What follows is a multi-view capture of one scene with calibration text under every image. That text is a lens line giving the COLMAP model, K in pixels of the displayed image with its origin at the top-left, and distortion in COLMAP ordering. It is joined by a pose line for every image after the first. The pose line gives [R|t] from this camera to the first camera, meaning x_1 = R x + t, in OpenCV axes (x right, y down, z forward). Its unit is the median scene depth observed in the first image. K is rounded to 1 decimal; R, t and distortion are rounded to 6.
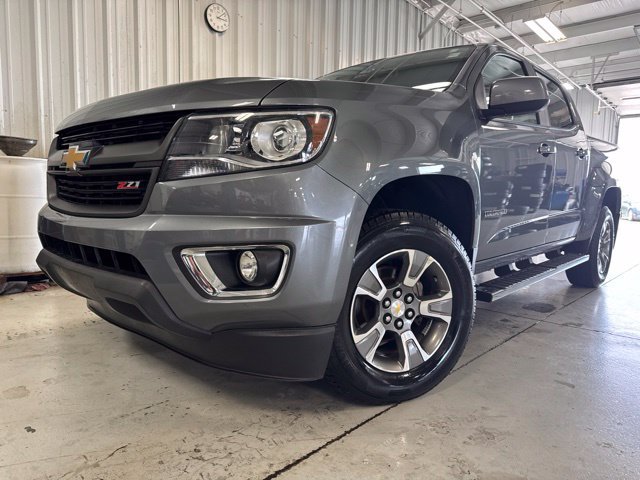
lens RADIAL K [[461.9, 0, 318.4], [0, 461.9, 225.8], [0, 0, 1]] dist [0.003561, -0.001798]
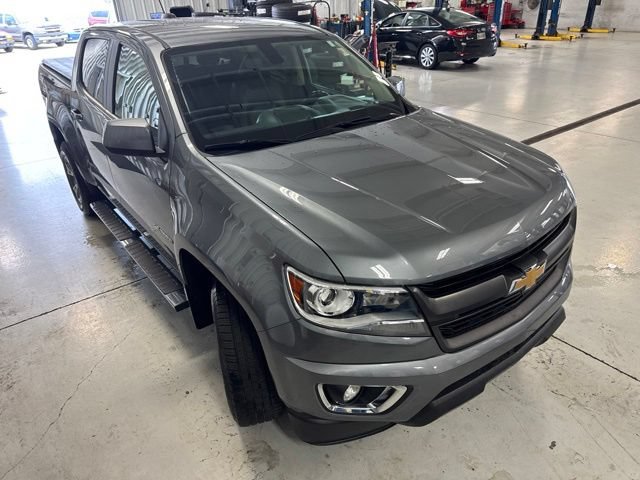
lens RADIAL K [[461.0, 0, 320.0], [0, 461.0, 240.0], [0, 0, 1]] dist [0.006008, -0.006028]
pose [[0.159598, -0.486952, 0.858724, -1.450249], [0.109226, 0.873243, 0.474885, -0.759716], [-0.981121, 0.018005, 0.192555, 1.245973]]
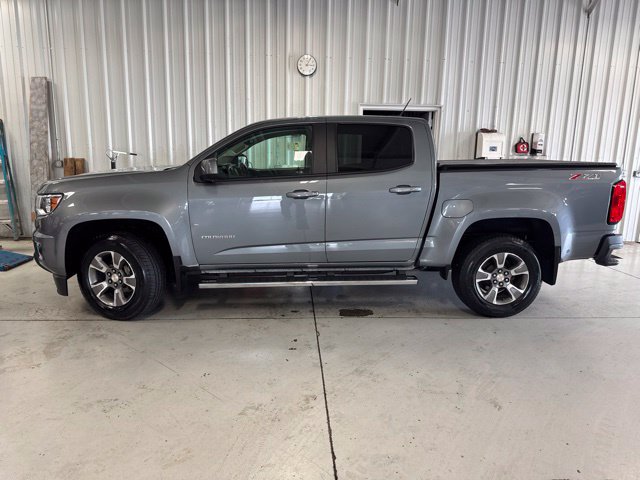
lens RADIAL K [[452.6, 0, 320.0], [0, 452.6, 240.0], [0, 0, 1]] dist [0.016104, 0.000625]
pose [[0.722119, 0.113082, -0.682463, 2.400738], [-0.047006, 0.992290, 0.114682, -0.300322], [0.690170, -0.050734, 0.721867, 0.135330]]
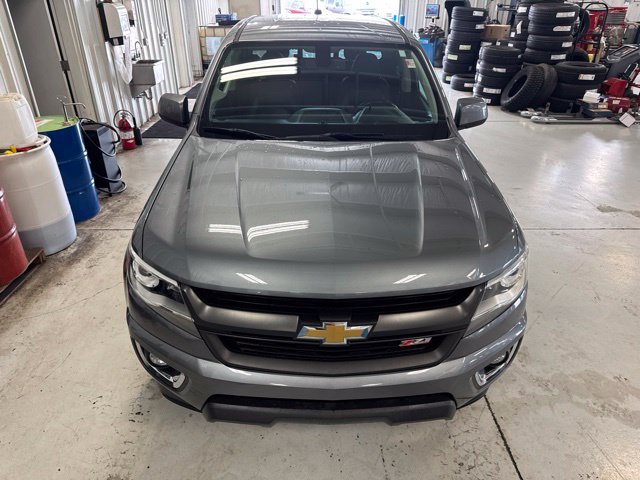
lens RADIAL K [[461.0, 0, 320.0], [0, 461.0, 240.0], [0, 0, 1]] dist [0.006008, -0.006028]
pose [[0.719082, -0.349817, 0.600458, -1.036234], [0.064463, 0.893913, 0.443582, -0.730750], [-0.691929, -0.280264, 0.665346, 0.424355]]
